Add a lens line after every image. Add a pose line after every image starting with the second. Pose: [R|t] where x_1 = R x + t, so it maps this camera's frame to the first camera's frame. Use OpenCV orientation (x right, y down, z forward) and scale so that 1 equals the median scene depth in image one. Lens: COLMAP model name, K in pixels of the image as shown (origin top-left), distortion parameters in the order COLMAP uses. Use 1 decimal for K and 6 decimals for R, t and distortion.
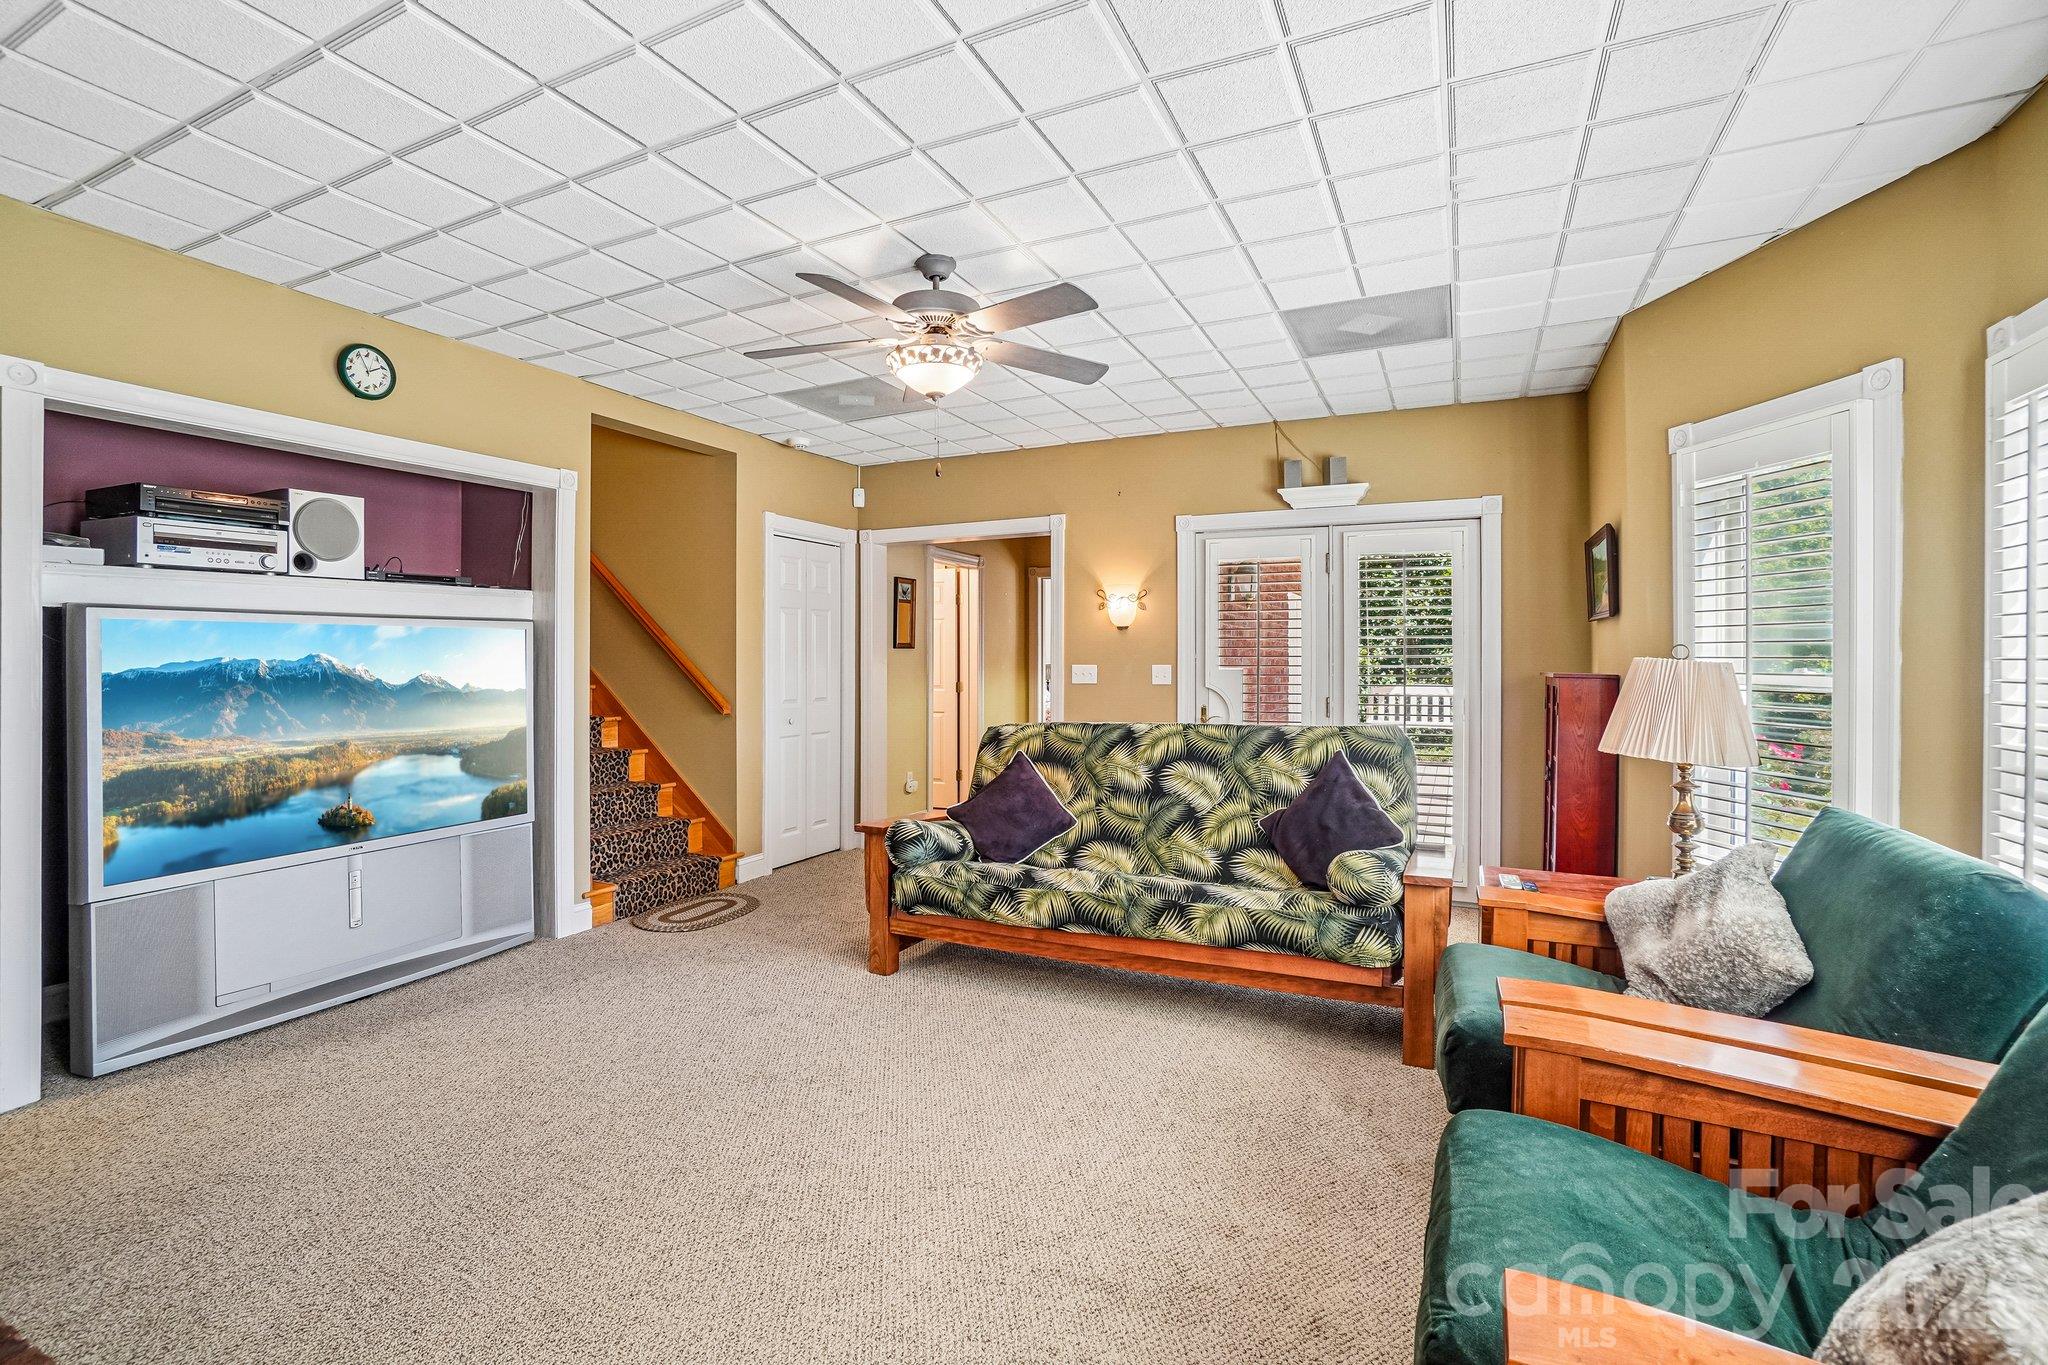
lens RADIAL K [[914.9, 0, 1020.4], [0, 914.9, 663.6], [0, 0, 1]] dist [-0.051923, 0.015416]
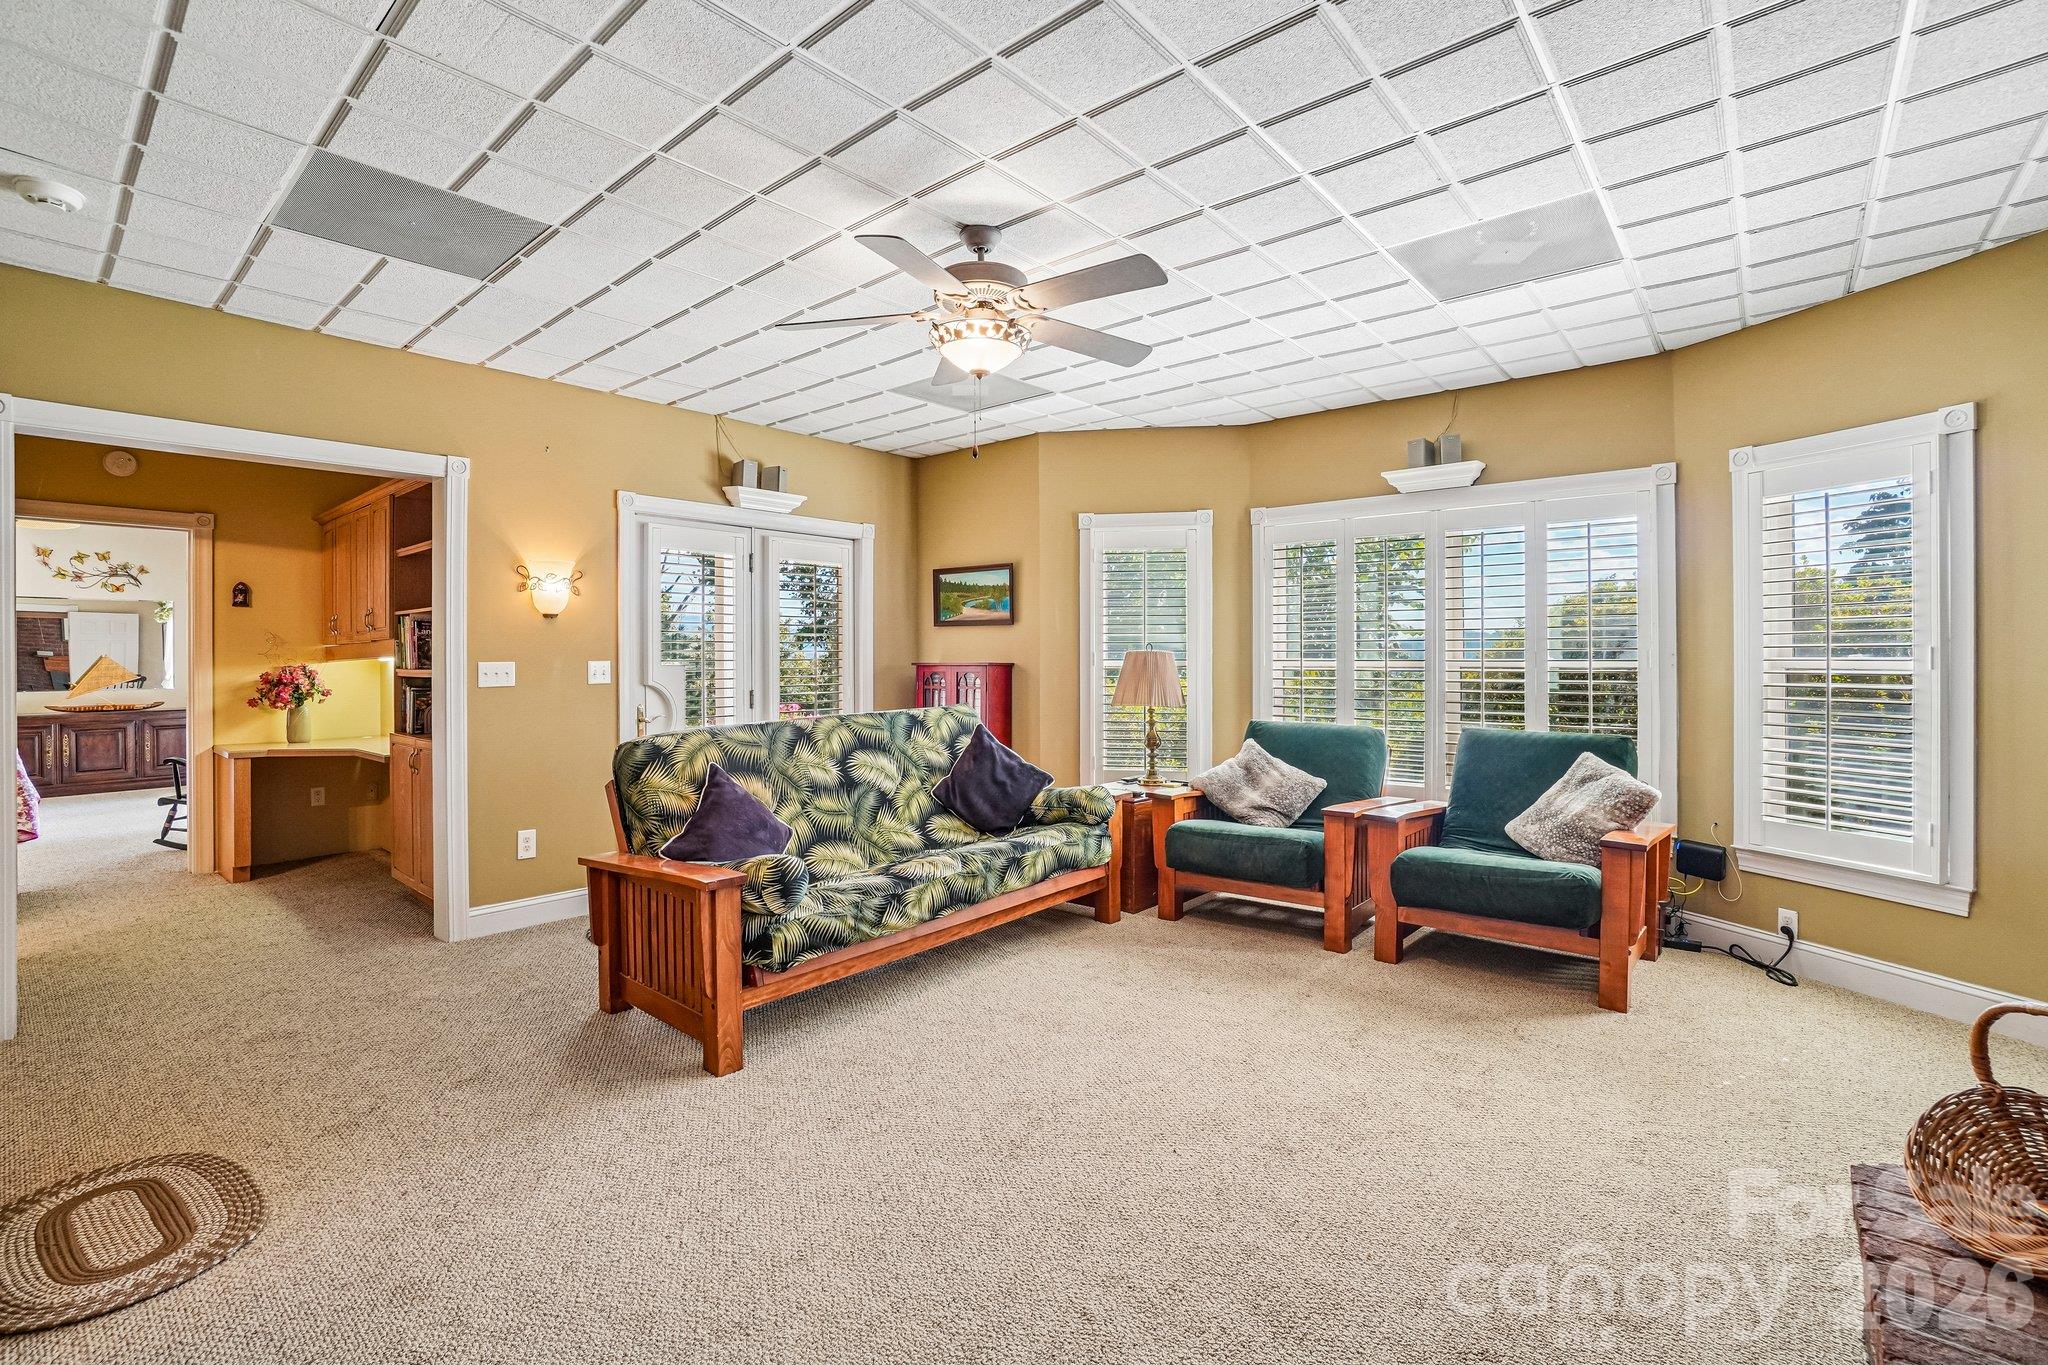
lens RADIAL K [[914.9, 0, 1025.8], [0, 914.9, 661.0], [0, 0, 1]] dist [-0.051923, 0.015416]
pose [[0.251100, -0.006950, 0.967936, -0.791213], [0.011022, 0.999930, 0.004321, 0.002803], [-0.967898, 0.009584, 0.251159, 0.563087]]
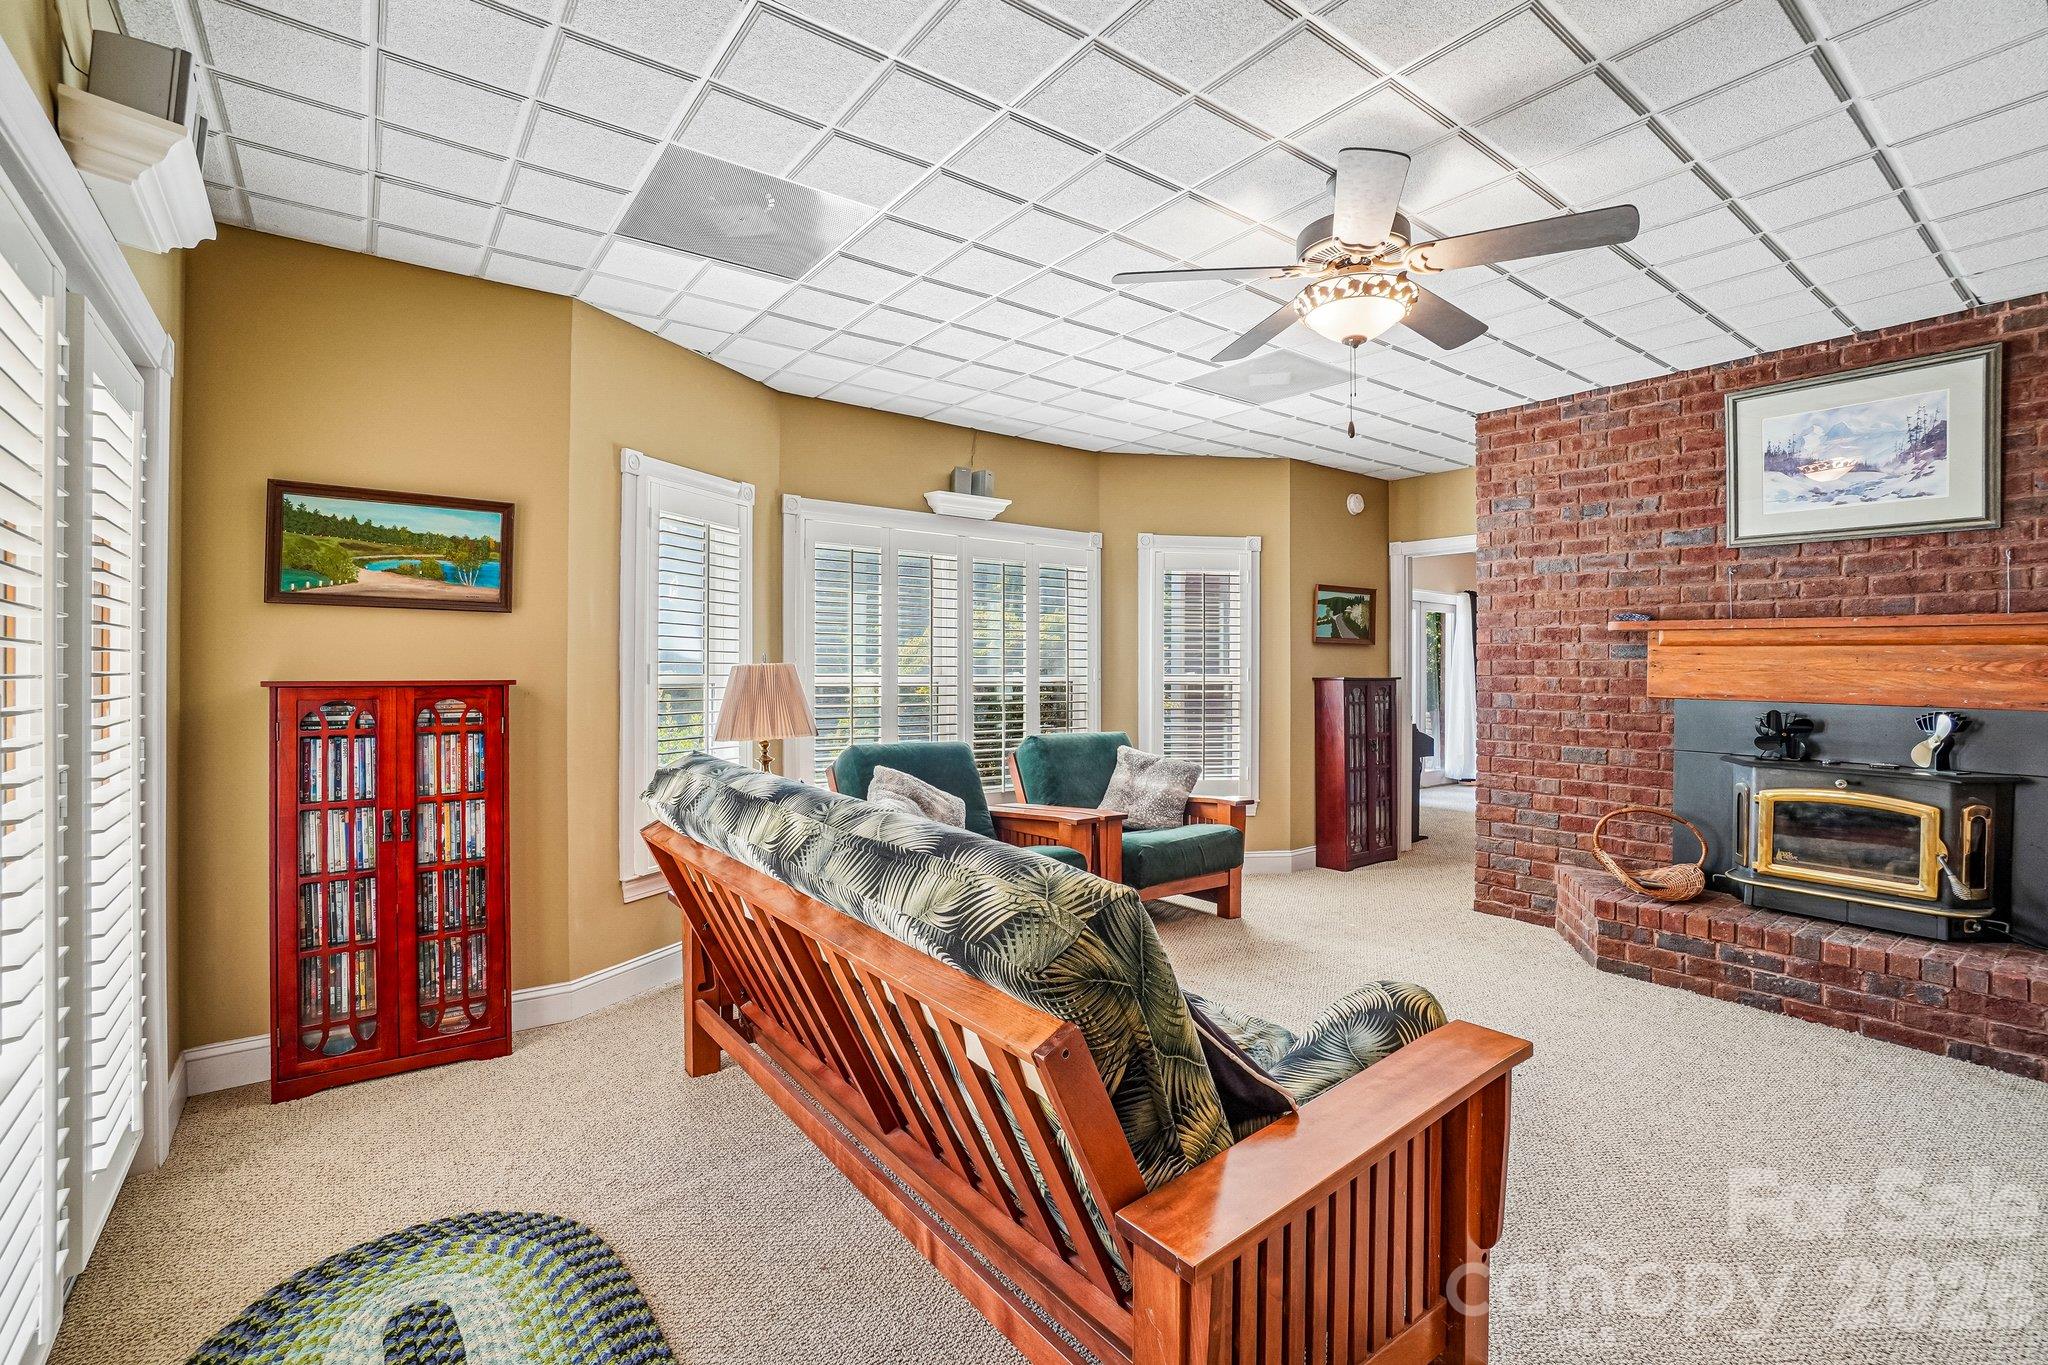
lens RADIAL K [[914.9, 0, 1023.7], [0, 914.9, 672.2], [0, 0, 1]] dist [-0.051923, 0.015416]
pose [[-0.885089, -0.005558, 0.465388, -0.169082], [-0.001901, 0.999964, 0.008327, -0.003128], [-0.465418, 0.006486, -0.885067, 1.458425]]
